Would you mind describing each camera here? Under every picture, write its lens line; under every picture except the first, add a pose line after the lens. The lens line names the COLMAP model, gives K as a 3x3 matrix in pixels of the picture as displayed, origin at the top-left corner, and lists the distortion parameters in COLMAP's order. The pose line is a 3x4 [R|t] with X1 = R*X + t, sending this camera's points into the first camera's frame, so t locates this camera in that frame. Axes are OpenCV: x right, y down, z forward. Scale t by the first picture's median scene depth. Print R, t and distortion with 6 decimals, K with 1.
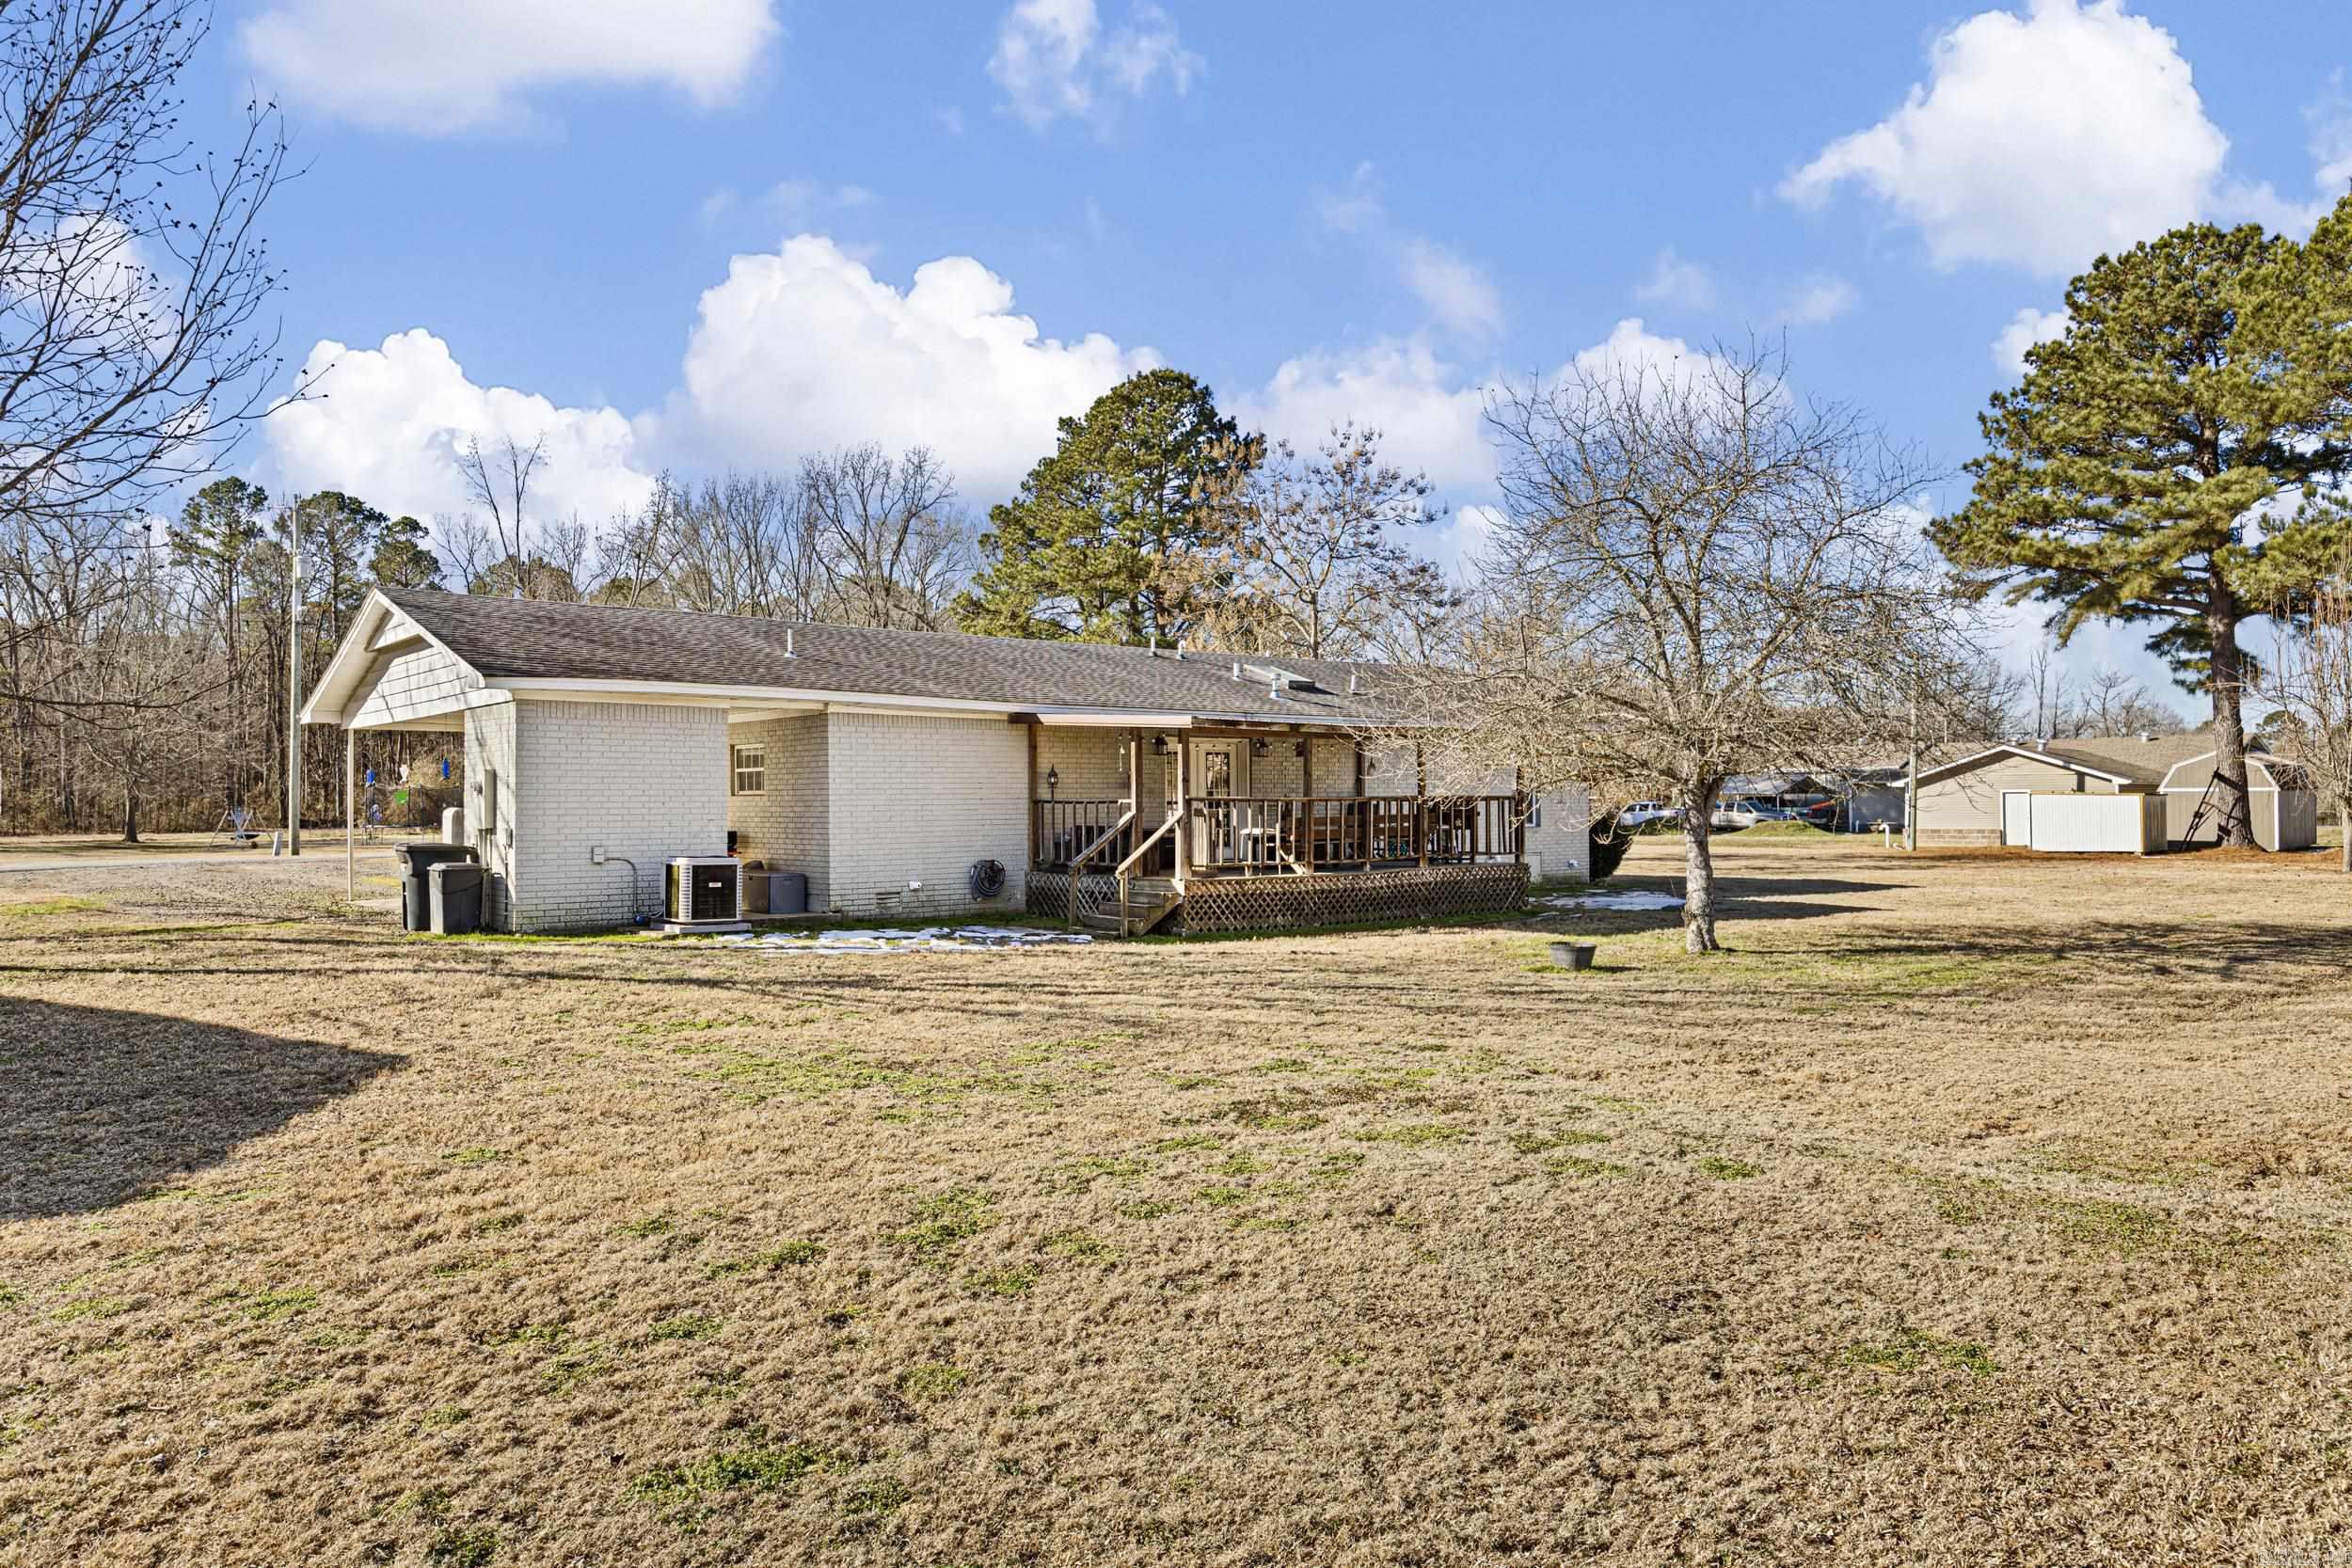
lens RADIAL K [[1534.8, 0, 1184.2], [0, 1534.8, 784.7], [0, 0, 1]] dist [-0.010345, -0.001702]
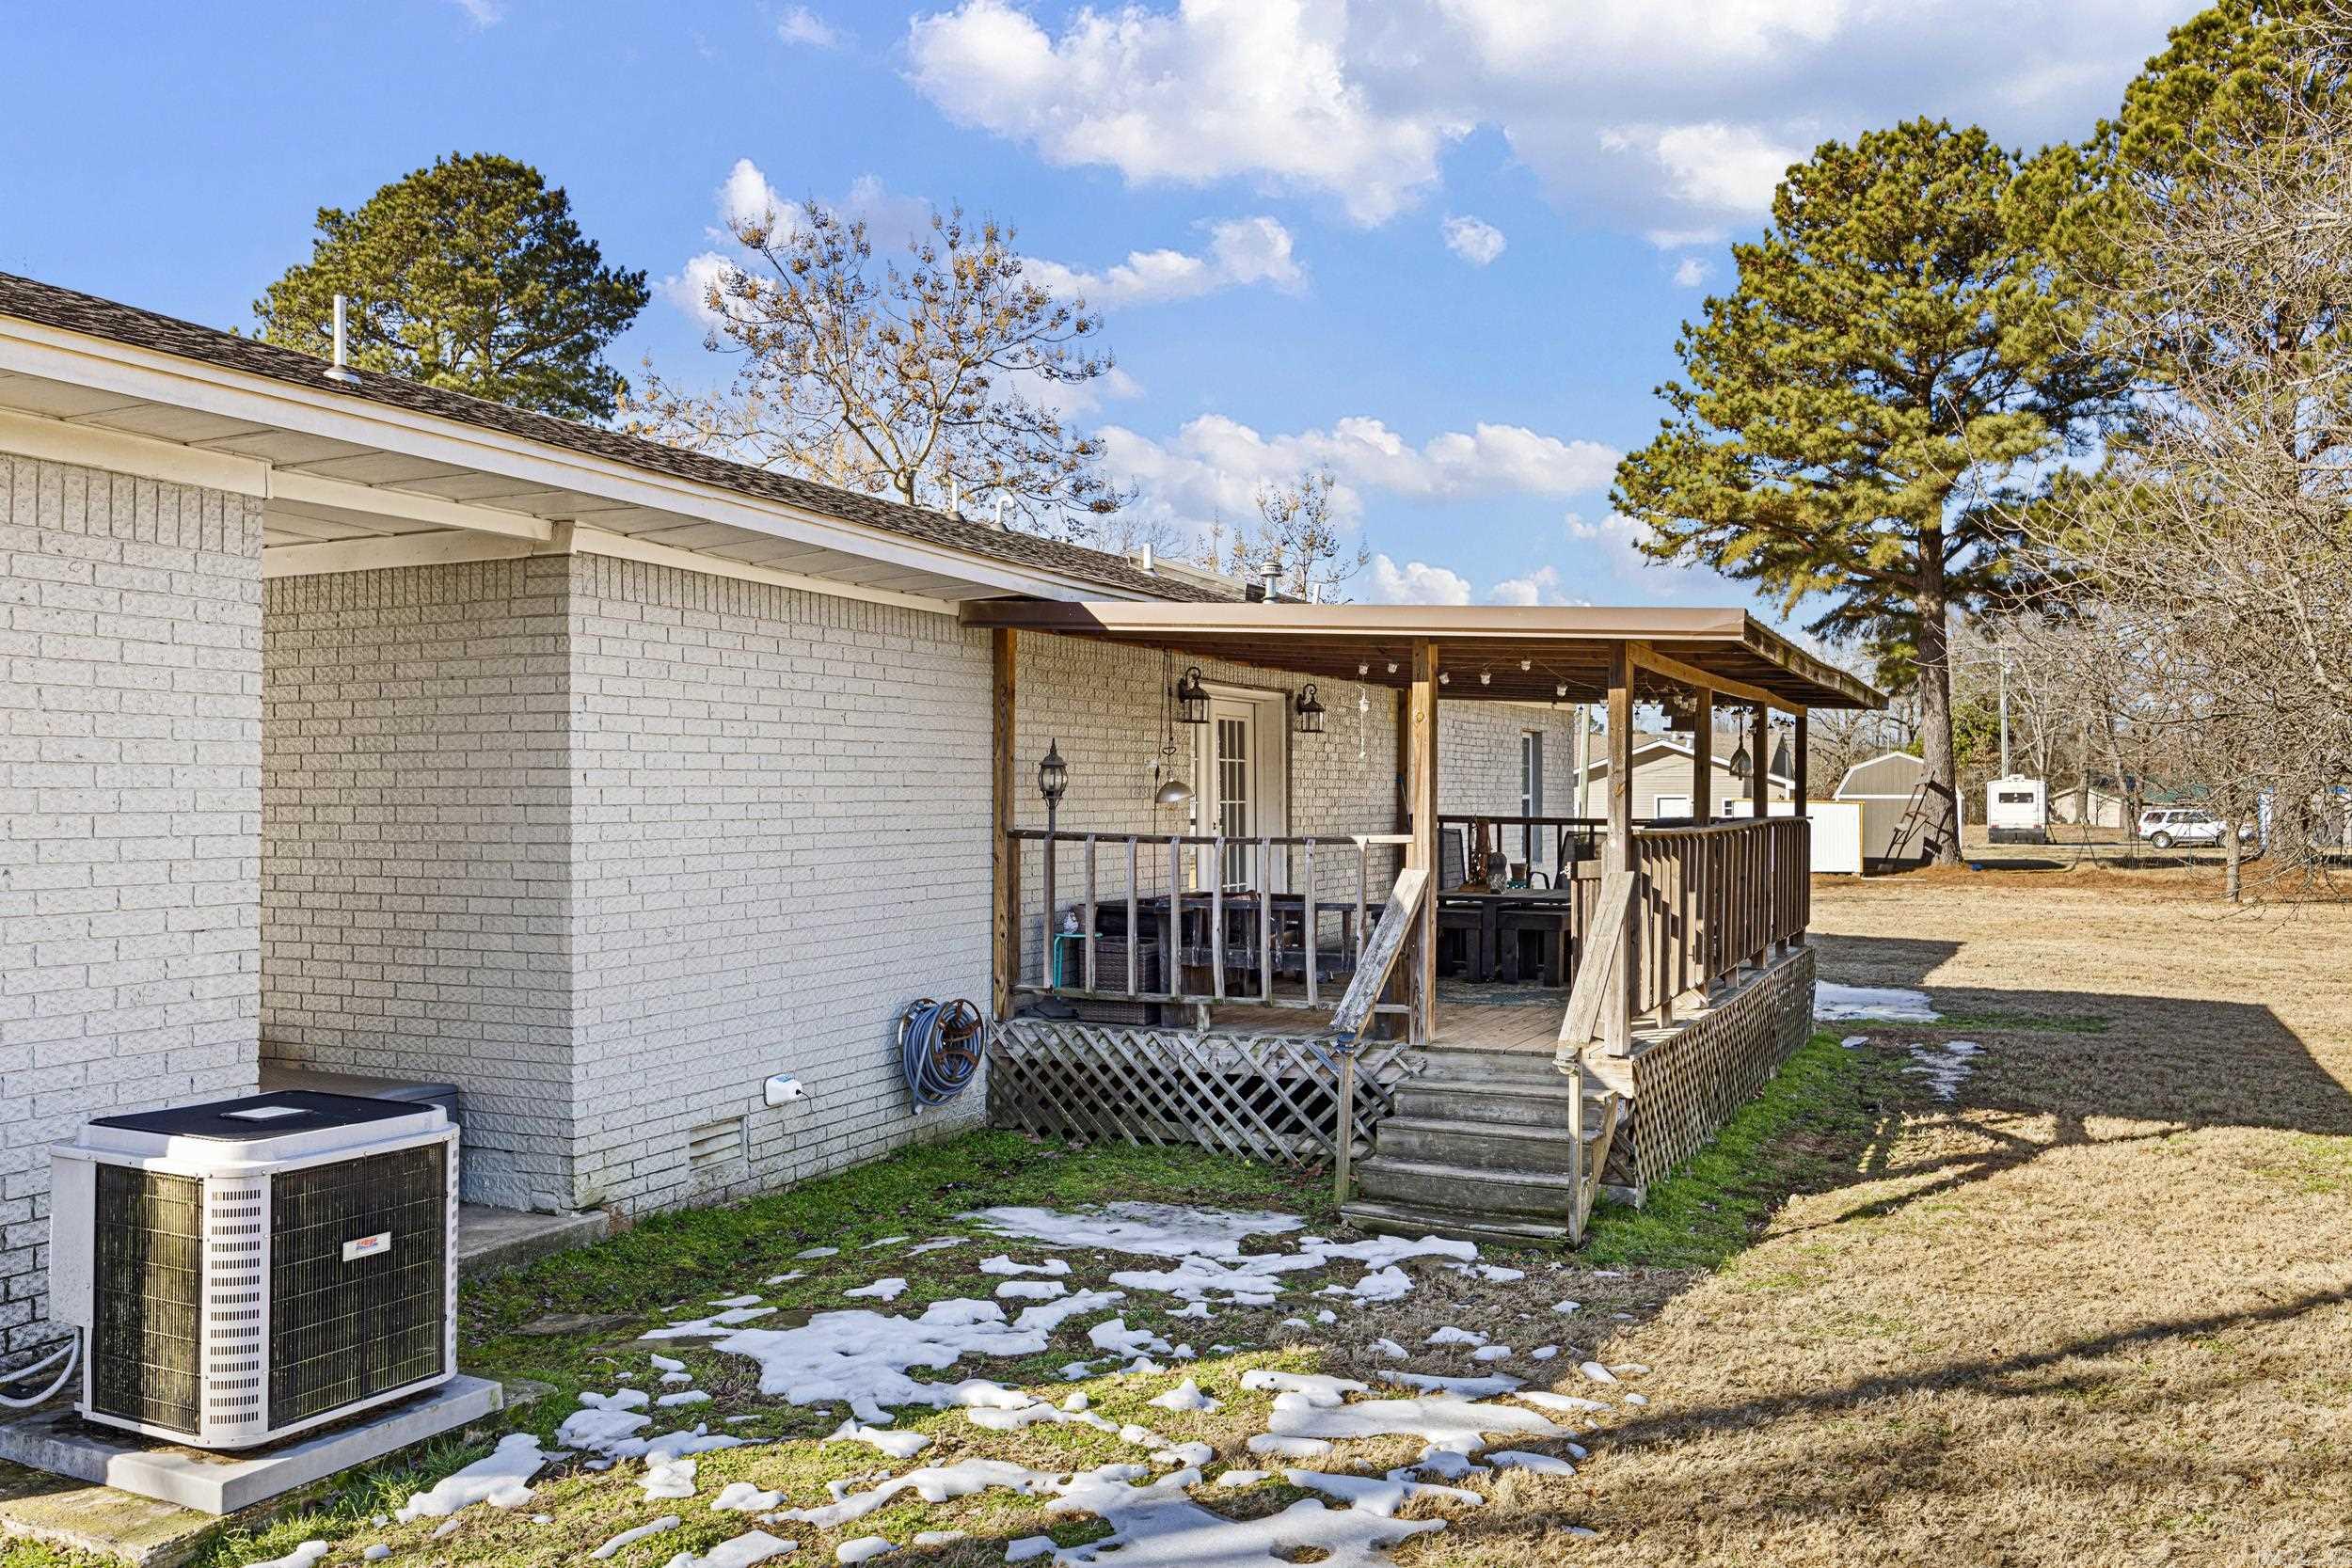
lens RADIAL K [[1809.7, 0, 1179.5], [0, 1809.7, 809.3], [0, 0, 1]] dist [-0.031384, 0.004941]
pose [[0.908123, 0.002842, 0.418693, -0.112335], [-0.010055, 0.999837, 0.015023, -0.001212], [-0.418582, -0.017853, 0.908004, 0.261335]]
